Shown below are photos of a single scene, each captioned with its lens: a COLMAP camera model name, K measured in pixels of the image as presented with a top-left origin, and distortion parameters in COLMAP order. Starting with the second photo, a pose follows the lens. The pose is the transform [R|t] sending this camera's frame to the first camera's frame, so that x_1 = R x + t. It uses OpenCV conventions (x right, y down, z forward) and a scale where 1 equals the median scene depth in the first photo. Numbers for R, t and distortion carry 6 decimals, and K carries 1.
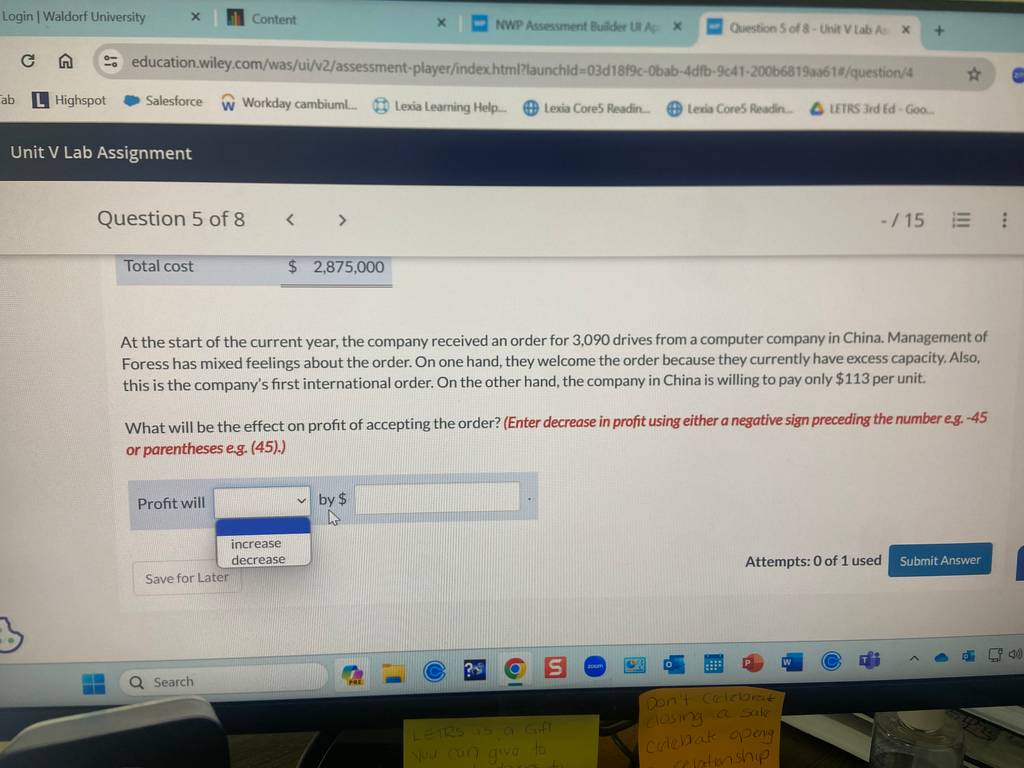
lens RADIAL K [[768.6, 0, 513.6], [0, 768.6, 378.3], [0, 0, 1]] dist [0.127573, -0.170832]
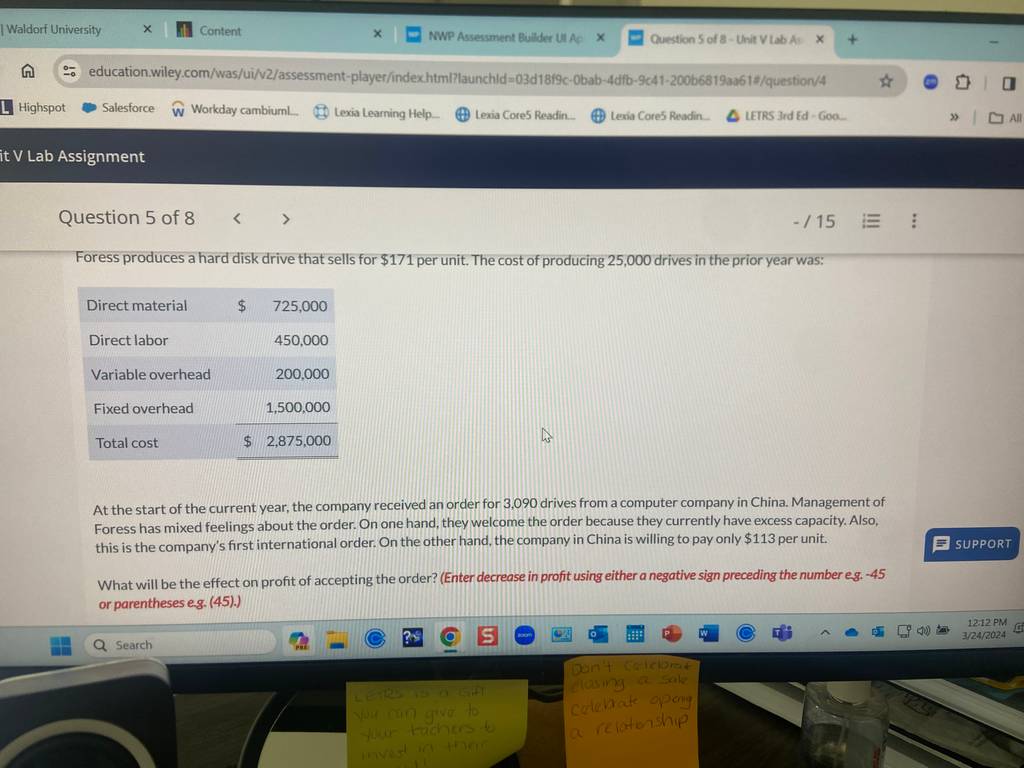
lens RADIAL K [[770.0, 0, 506.6], [0, 770.0, 376.7], [0, 0, 1]] dist [0.129514, -0.174532]
pose [[0.999835, 0.007204, -0.016702, 0.101438], [-0.006786, 0.999665, 0.024968, -0.015616], [0.016877, -0.024850, 0.999549, -0.072717]]
